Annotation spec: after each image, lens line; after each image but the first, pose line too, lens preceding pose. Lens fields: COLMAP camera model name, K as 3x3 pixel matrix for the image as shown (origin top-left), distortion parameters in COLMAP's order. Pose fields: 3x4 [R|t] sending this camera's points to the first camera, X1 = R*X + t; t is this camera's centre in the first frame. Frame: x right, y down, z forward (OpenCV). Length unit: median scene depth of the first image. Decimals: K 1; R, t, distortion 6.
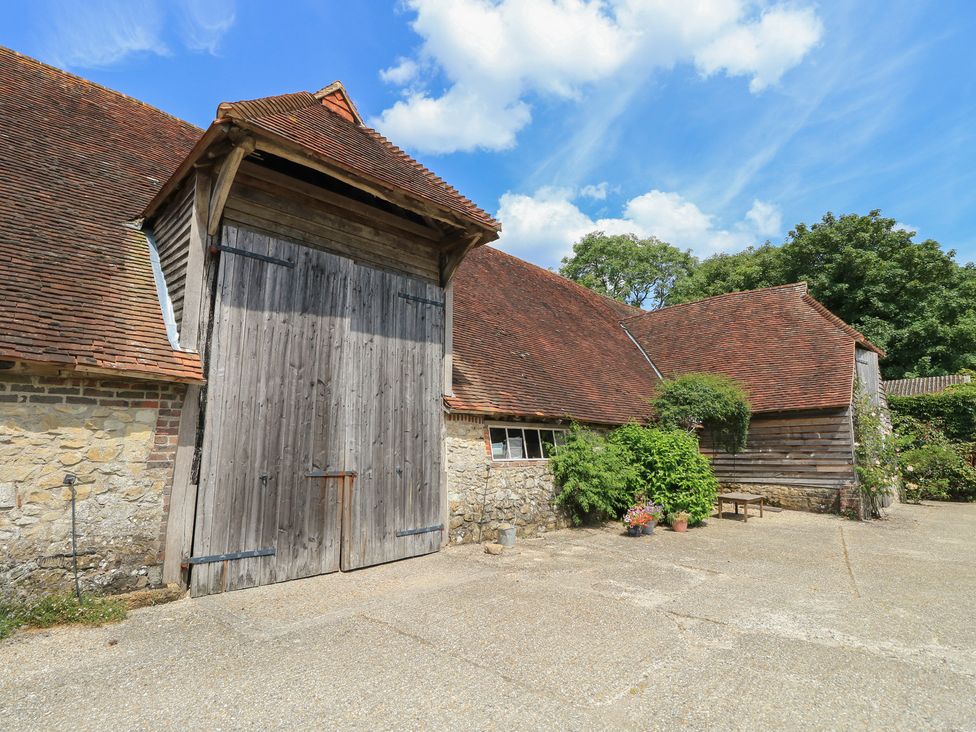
lens RADIAL K [[507.9, 0, 488.0], [0, 507.9, 366.0], [0, 0, 1]] dist [-0.009887, -0.001203]
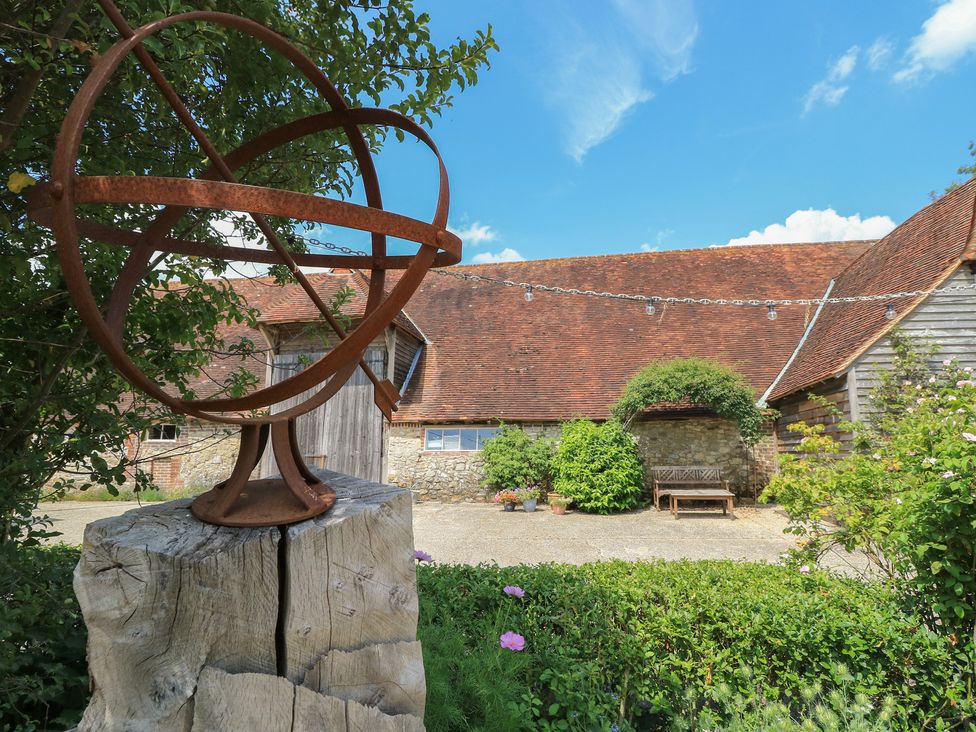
lens RADIAL K [[507.9, 0, 488.0], [0, 507.9, 366.0], [0, 0, 1]] dist [-0.009887, -0.001203]
pose [[0.568514, -0.135570, -0.811427, 1.731121], [0.141943, 0.987701, -0.065571, 0.070803], [0.810336, -0.077898, 0.580764, 0.329420]]
